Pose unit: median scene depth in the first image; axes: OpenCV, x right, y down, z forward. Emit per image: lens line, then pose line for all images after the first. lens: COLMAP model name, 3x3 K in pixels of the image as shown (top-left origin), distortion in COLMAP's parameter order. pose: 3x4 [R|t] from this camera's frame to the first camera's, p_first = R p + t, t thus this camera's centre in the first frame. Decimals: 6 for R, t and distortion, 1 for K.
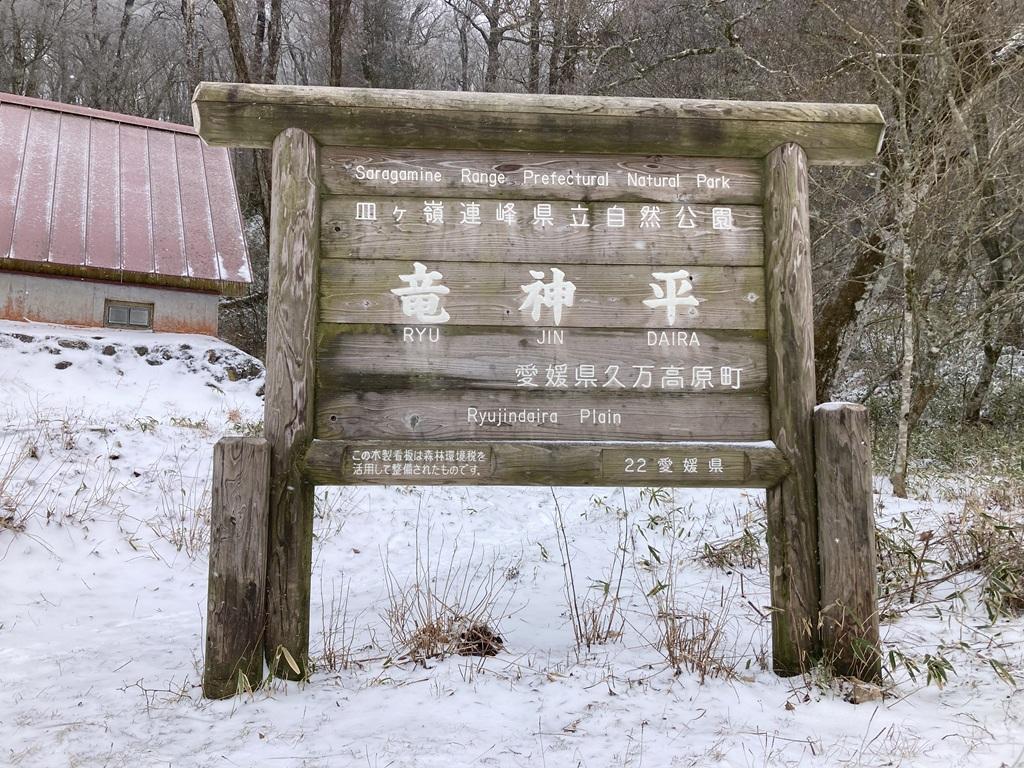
lens RADIAL K [[830.5, 0, 512.0], [0, 830.5, 384.0], [0, 0, 1]] dist [0.085715, -0.158250]
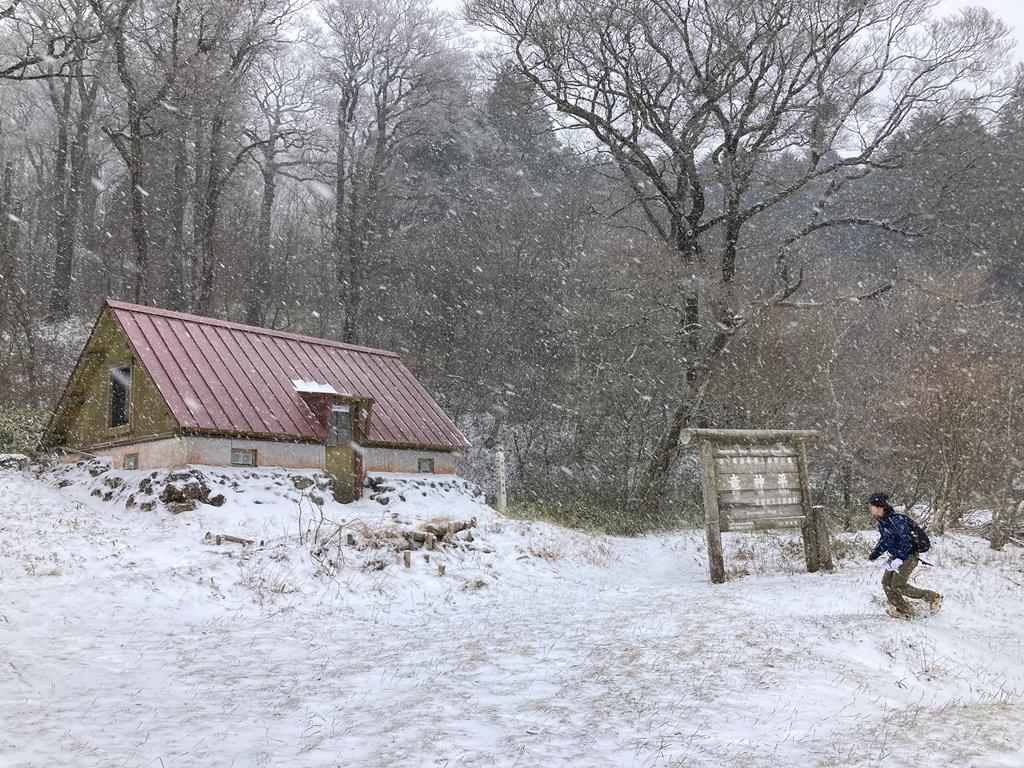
lens RADIAL K [[830.5, 0, 512.0], [0, 830.5, 384.0], [0, 0, 1]] dist [0.085715, -0.158250]
pose [[0.910673, 0.015065, 0.412854, -2.610615], [0.022165, 0.996114, -0.085240, -0.248722], [-0.412534, 0.086776, 0.906800, -2.107653]]
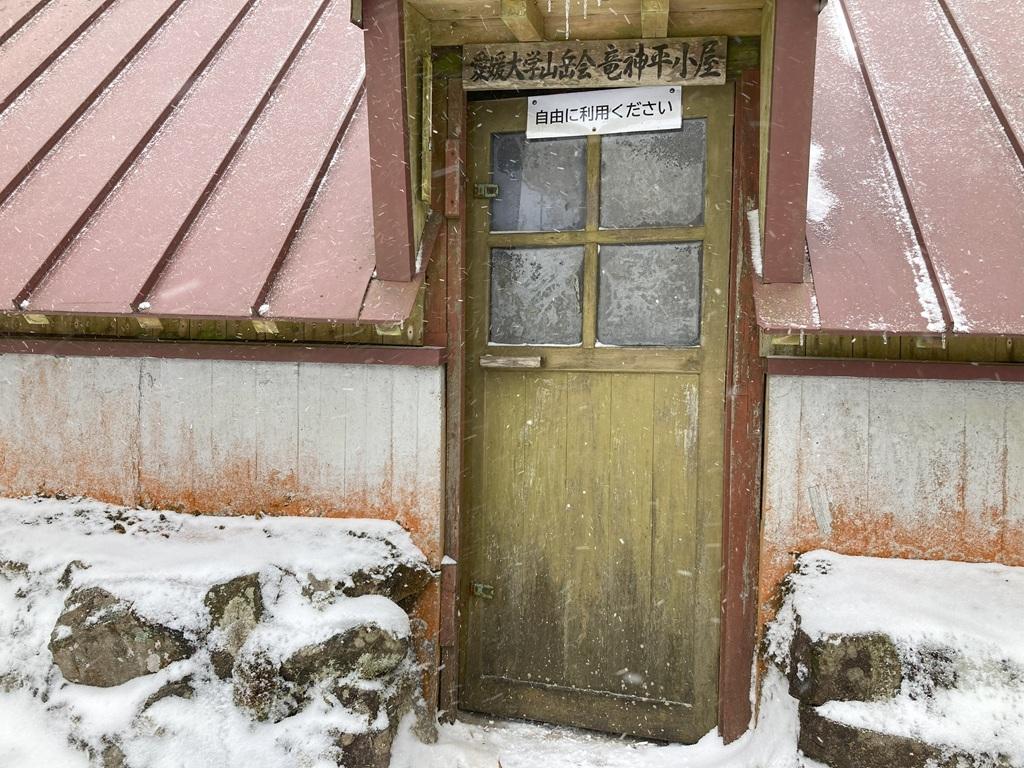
lens RADIAL K [[852.6, 0, 512.0], [0, 852.6, 384.0], [0, 0, 1]] dist [-0.003354, 0.000786]
pose [[0.807659, 0.021830, -0.589246, -1.315507], [0.037638, 0.995368, 0.088465, -0.361399], [0.588448, -0.093628, 0.803096, 1.593770]]
